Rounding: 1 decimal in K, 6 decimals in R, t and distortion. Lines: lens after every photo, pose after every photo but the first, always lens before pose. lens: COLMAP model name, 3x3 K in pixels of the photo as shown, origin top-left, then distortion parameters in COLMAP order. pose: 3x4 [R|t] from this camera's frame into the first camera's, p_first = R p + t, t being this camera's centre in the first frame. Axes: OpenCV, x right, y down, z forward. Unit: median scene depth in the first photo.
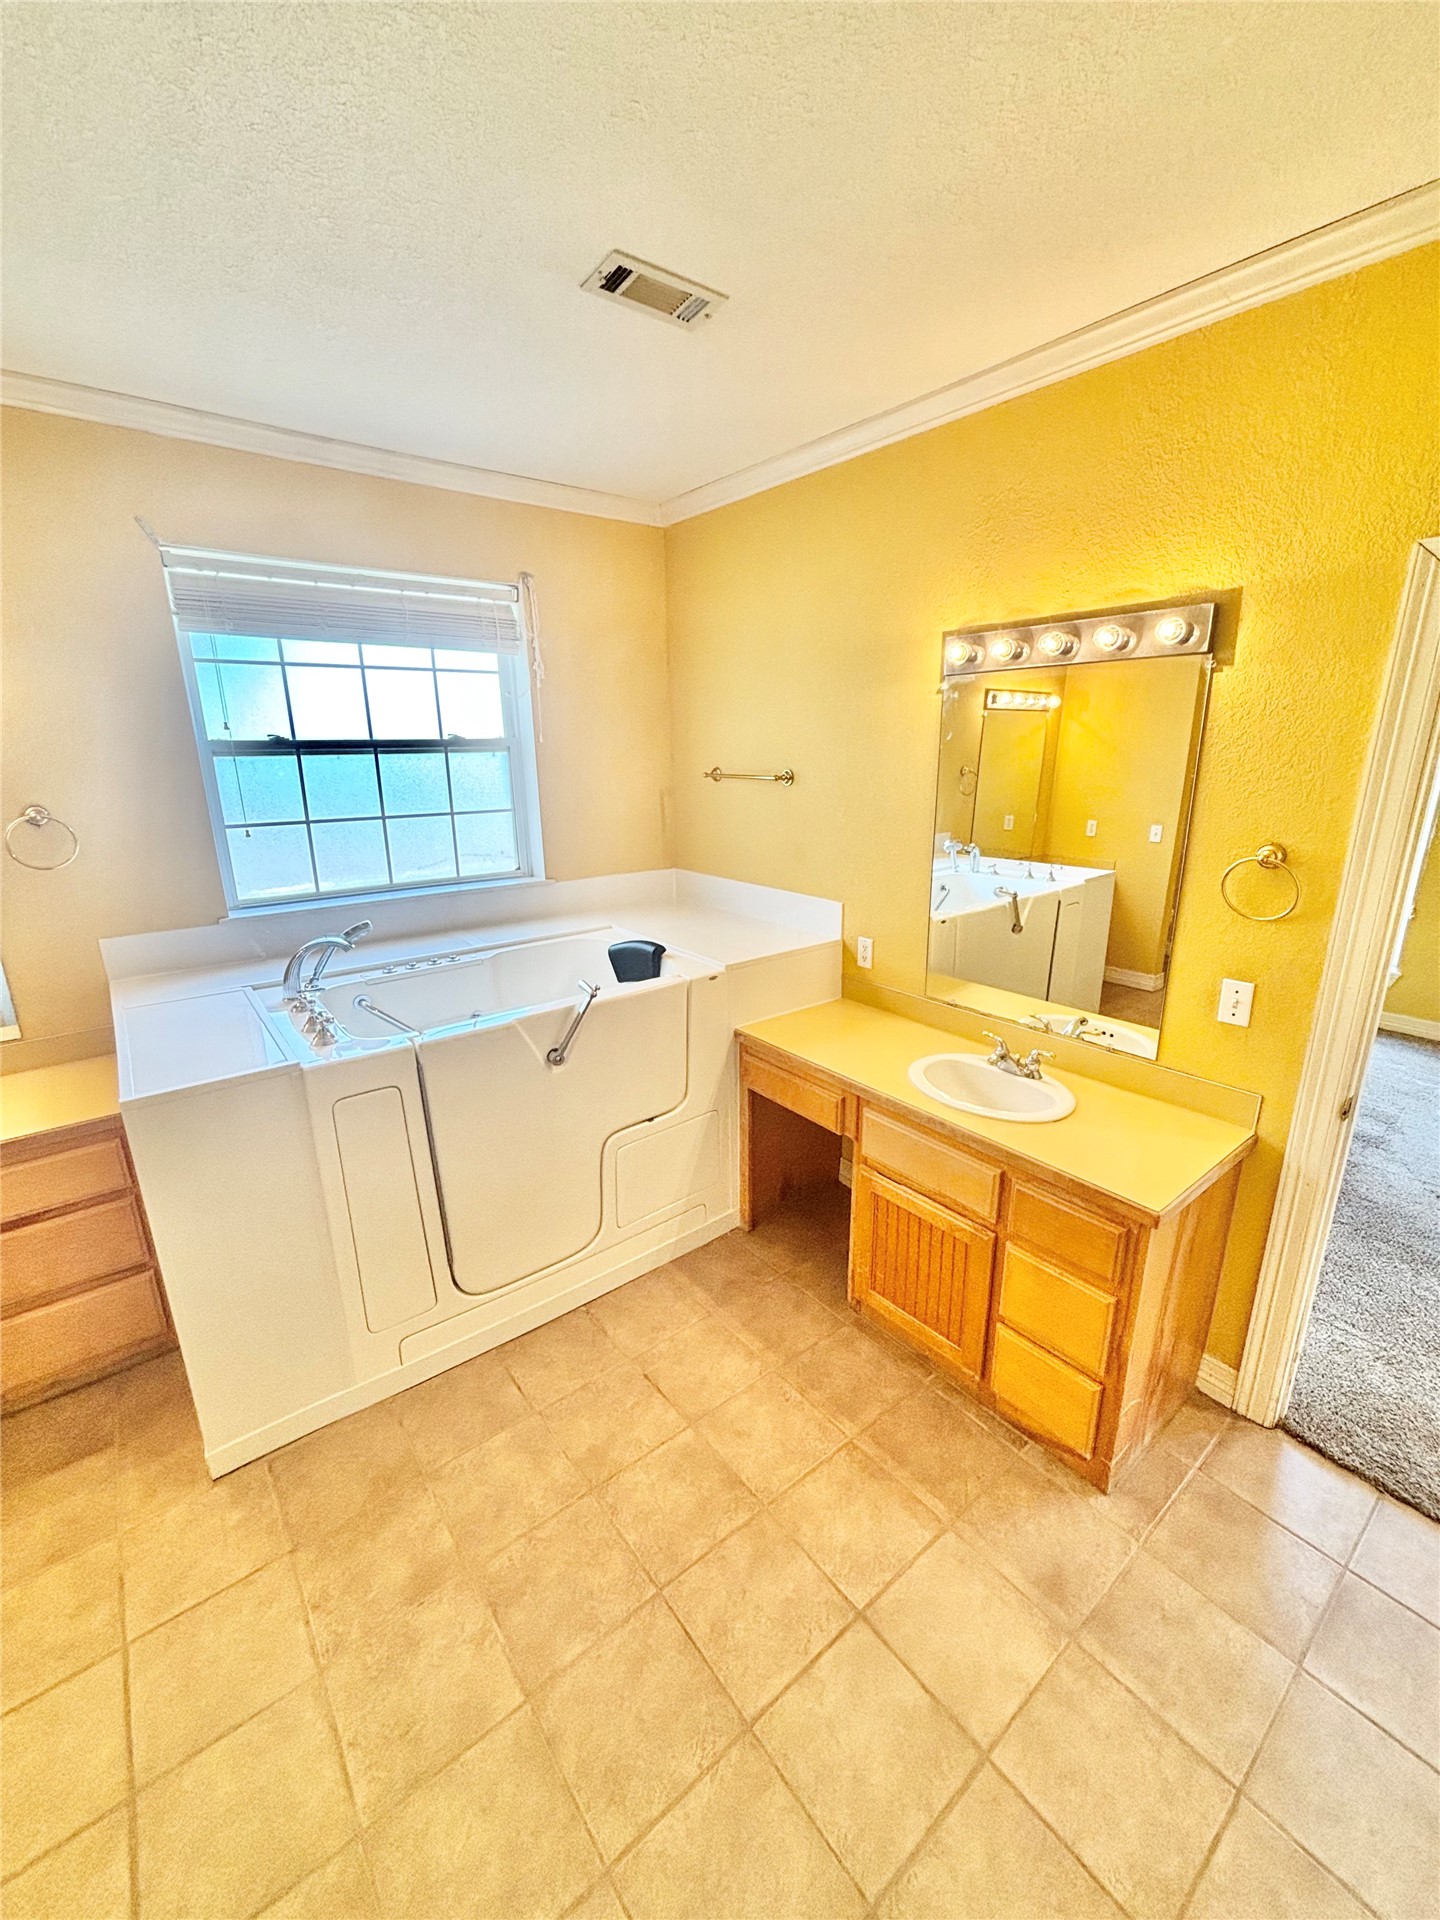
lens RADIAL K [[775.1, 0, 723.7], [0, 775.1, 962.6], [0, 0, 1]] dist [-0.000048, -0.000457]
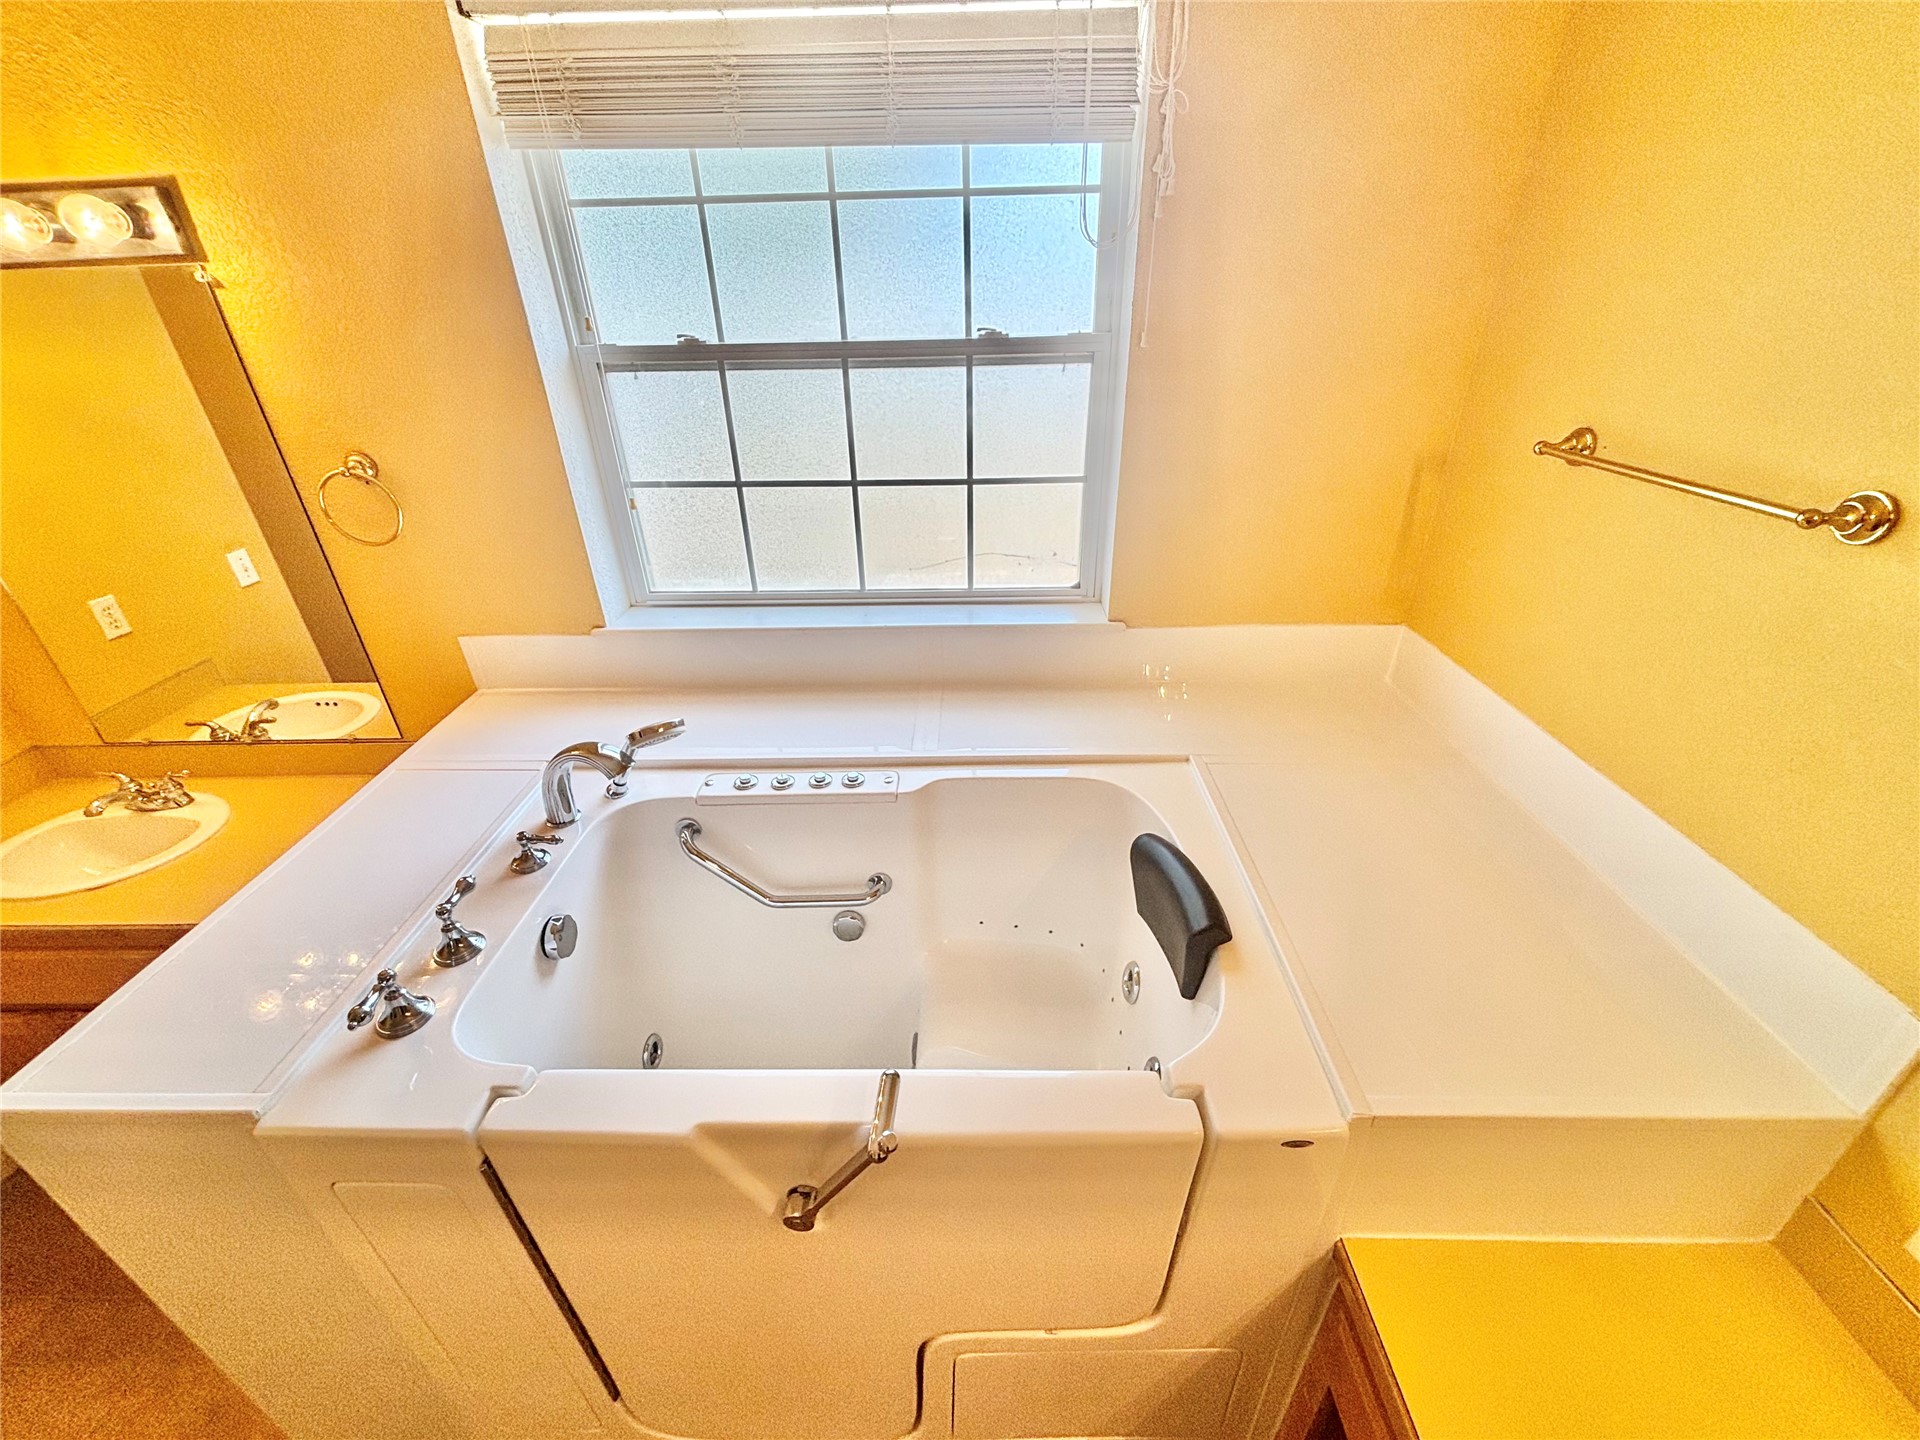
lens RADIAL K [[775.1, 0, 959.7], [0, 775.1, 715.8], [0, 0, 1]] dist [-0.000048, -0.000457]
pose [[0.779315, 0.293363, -0.553720, 0.003826], [-0.160592, 0.947635, 0.276041, -0.198235], [0.605705, -0.126200, 0.785618, 0.572659]]
